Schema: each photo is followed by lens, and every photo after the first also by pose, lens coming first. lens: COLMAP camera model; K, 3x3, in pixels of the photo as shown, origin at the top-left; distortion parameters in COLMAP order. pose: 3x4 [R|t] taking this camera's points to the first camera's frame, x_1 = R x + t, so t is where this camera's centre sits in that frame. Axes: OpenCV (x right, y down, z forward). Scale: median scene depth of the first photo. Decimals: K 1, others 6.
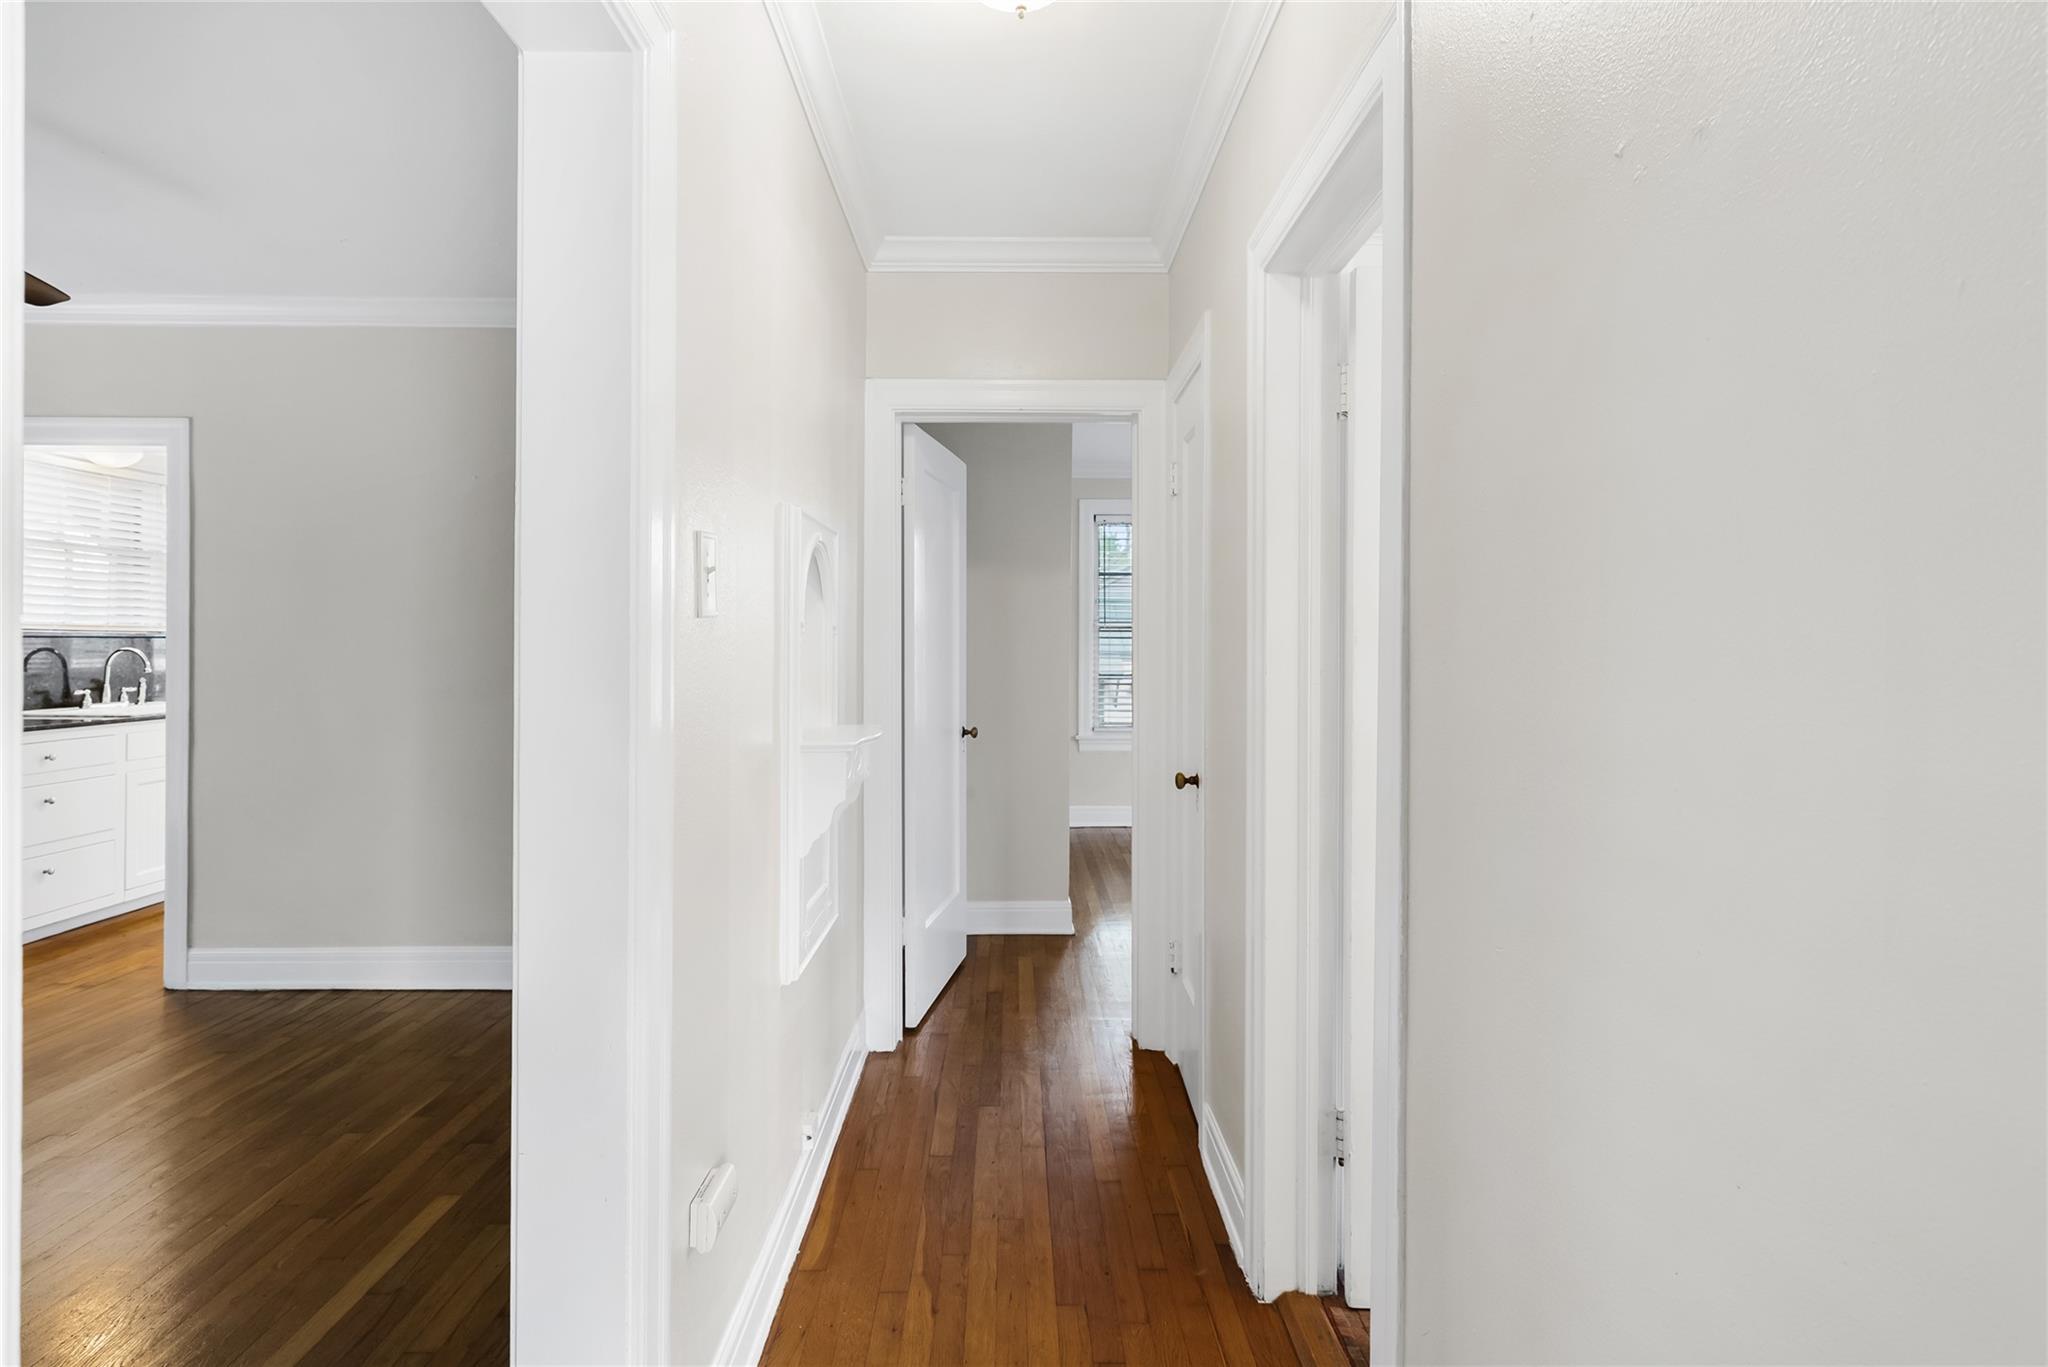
lens RADIAL K [[998.9, 0, 1023.8], [0, 998.9, 666.1], [0, 0, 1]] dist [-0.000028, -0.000052]
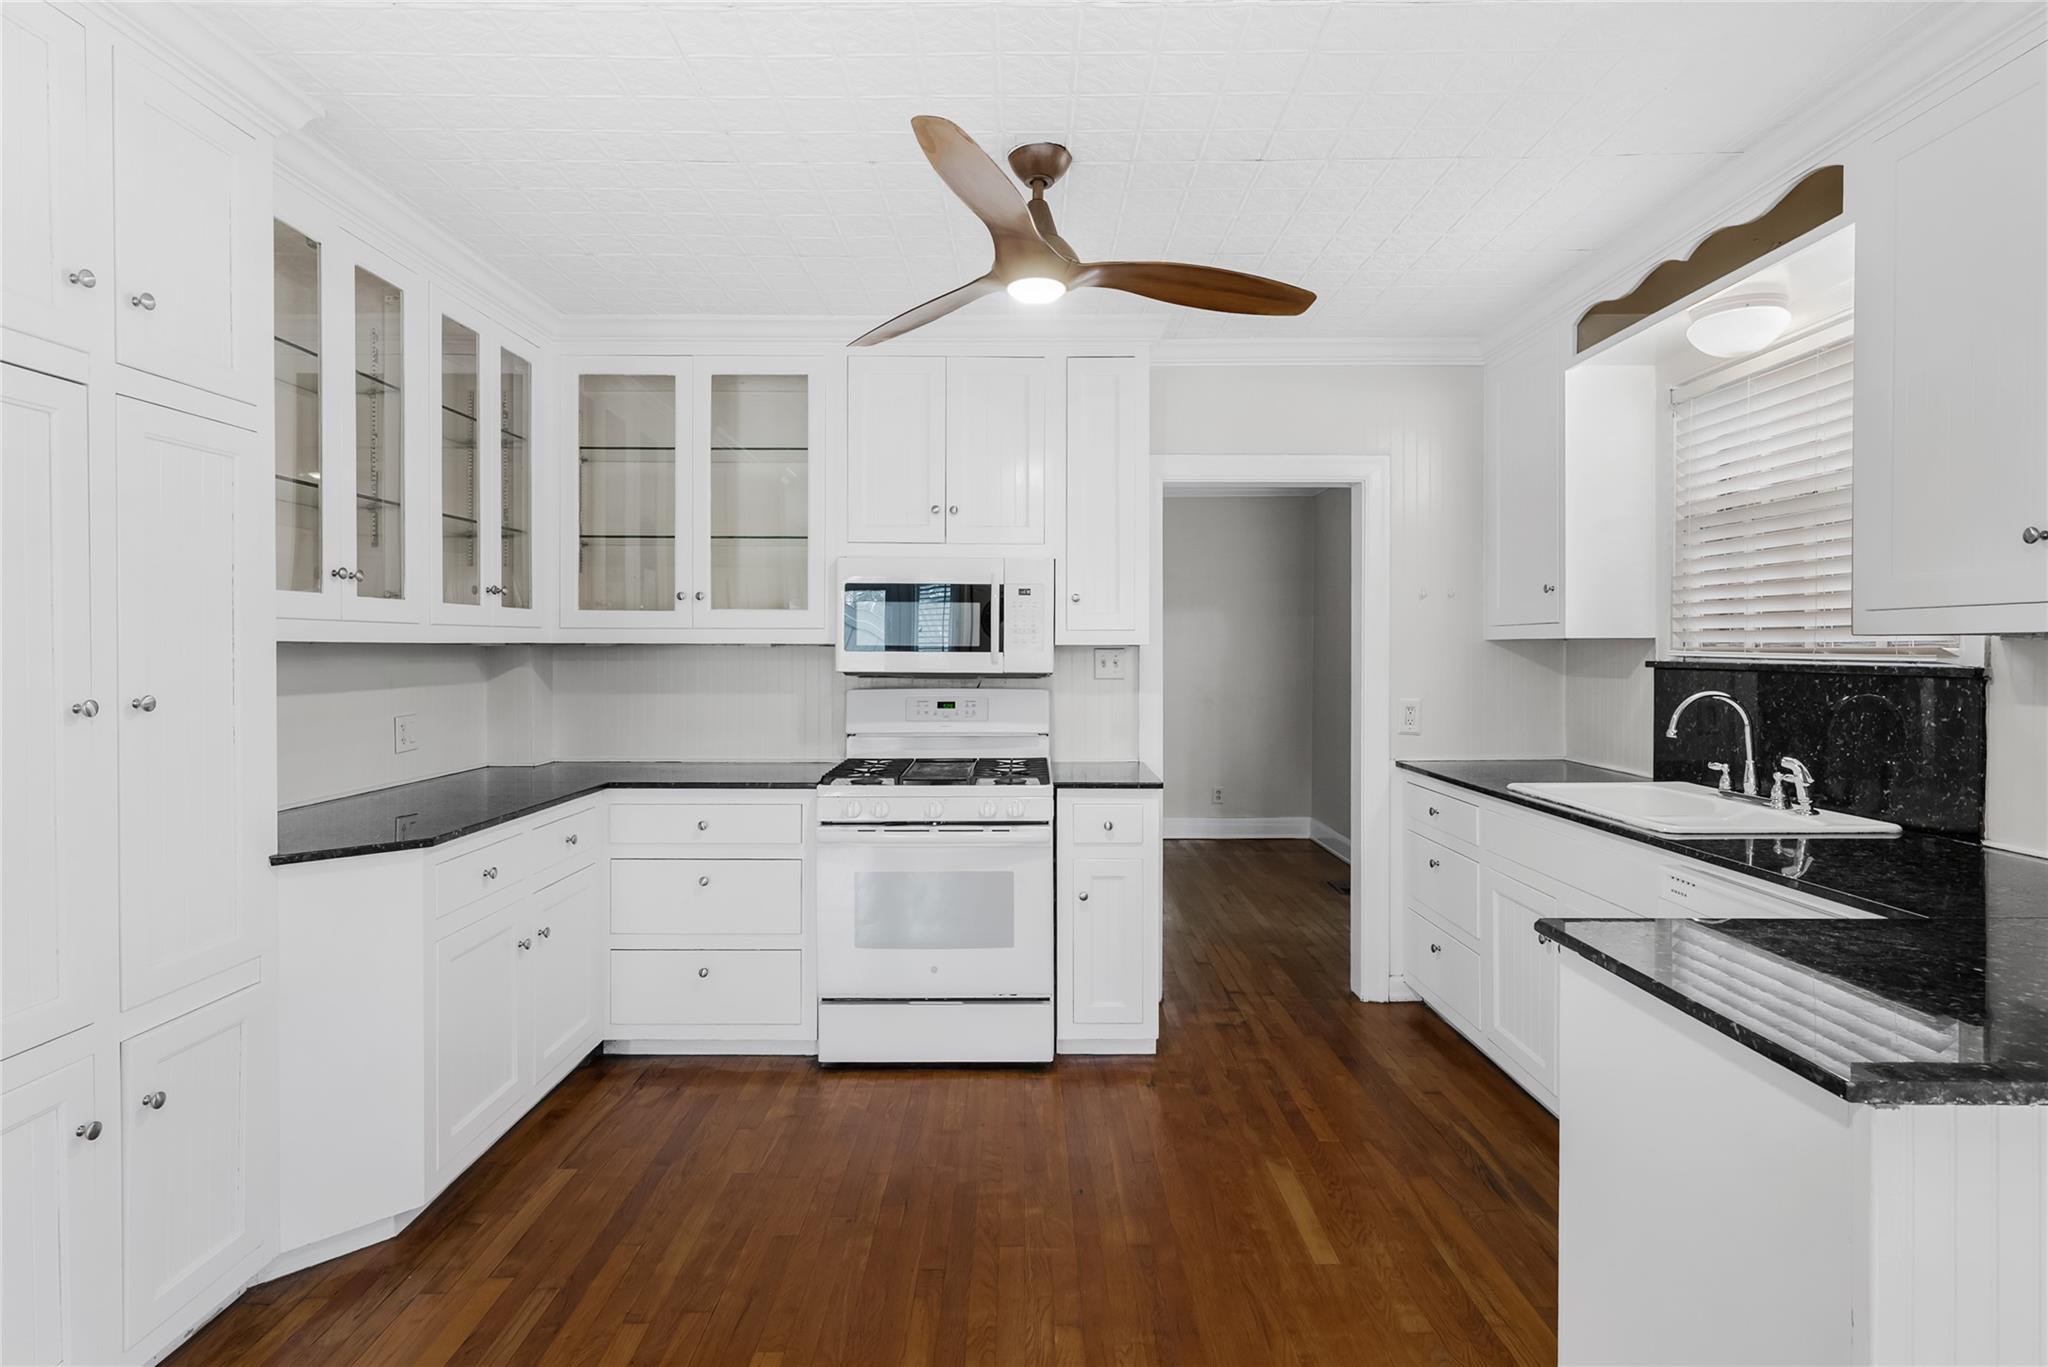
lens RADIAL K [[1070.1, 0, 1021.0], [0, 1070.1, 661.2], [0, 0, 1]] dist [0.004621, -0.001724]
pose [[-0.999970, -0.003002, 0.007098, -0.528743], [-0.002799, 0.999593, 0.028381, -0.050195], [-0.007181, 0.028360, -0.999572, 1.578042]]
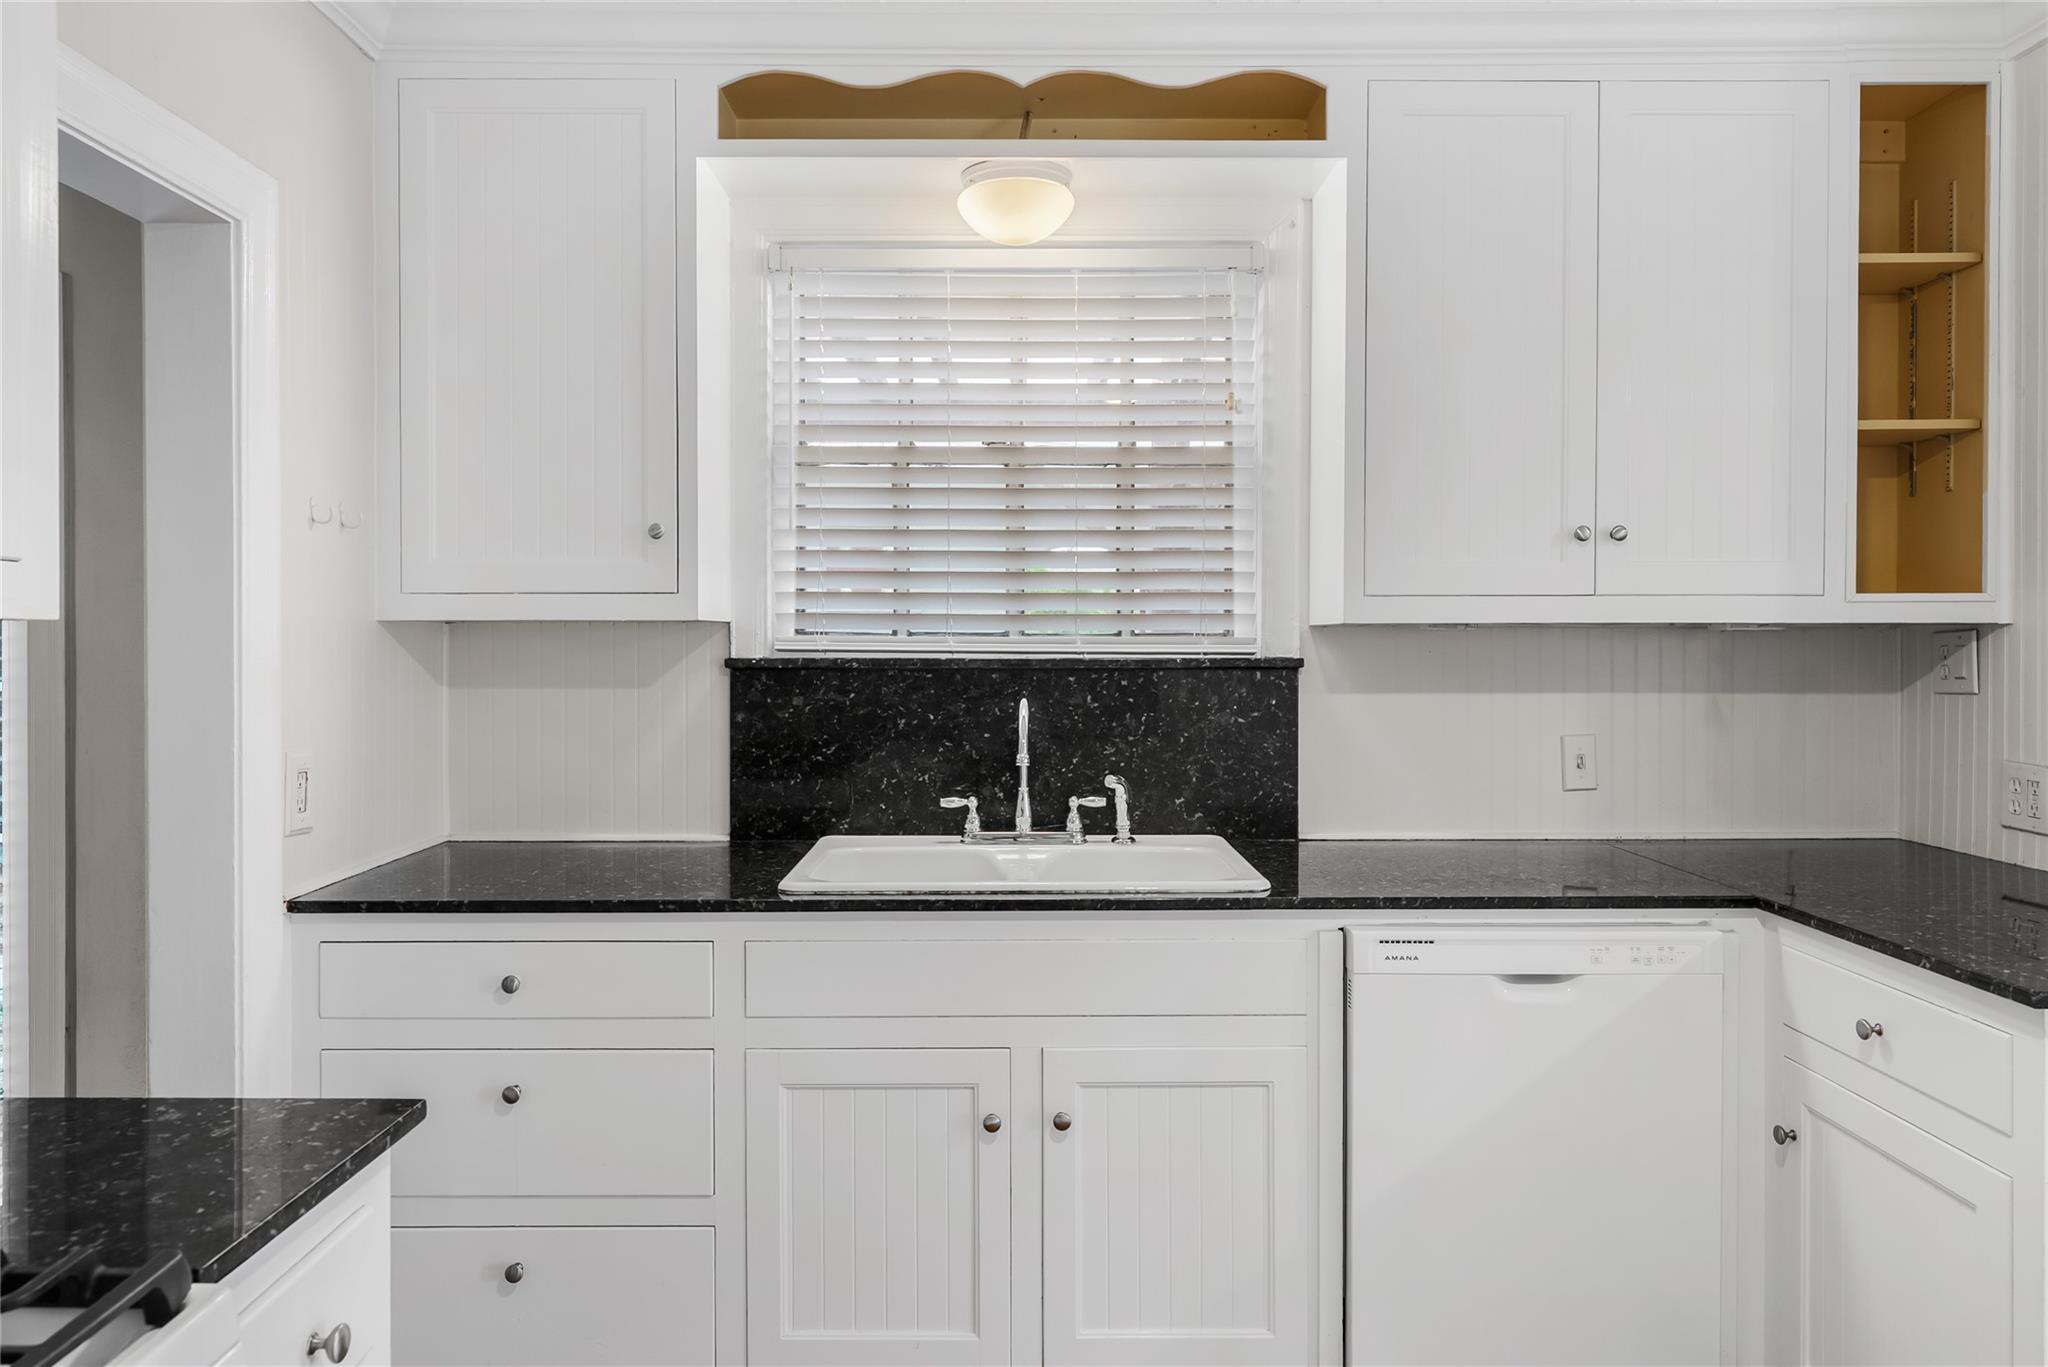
lens RADIAL K [[1369.7, 0, 1015.9], [0, 1369.7, 648.5], [0, 0, 1]] dist [0.002630, -0.001027]
pose [[-0.005317, 0.001731, -0.999984, -0.361923], [-0.016496, 0.999862, 0.001819, -0.038532], [0.999850, 0.016506, -0.005288, 0.998454]]
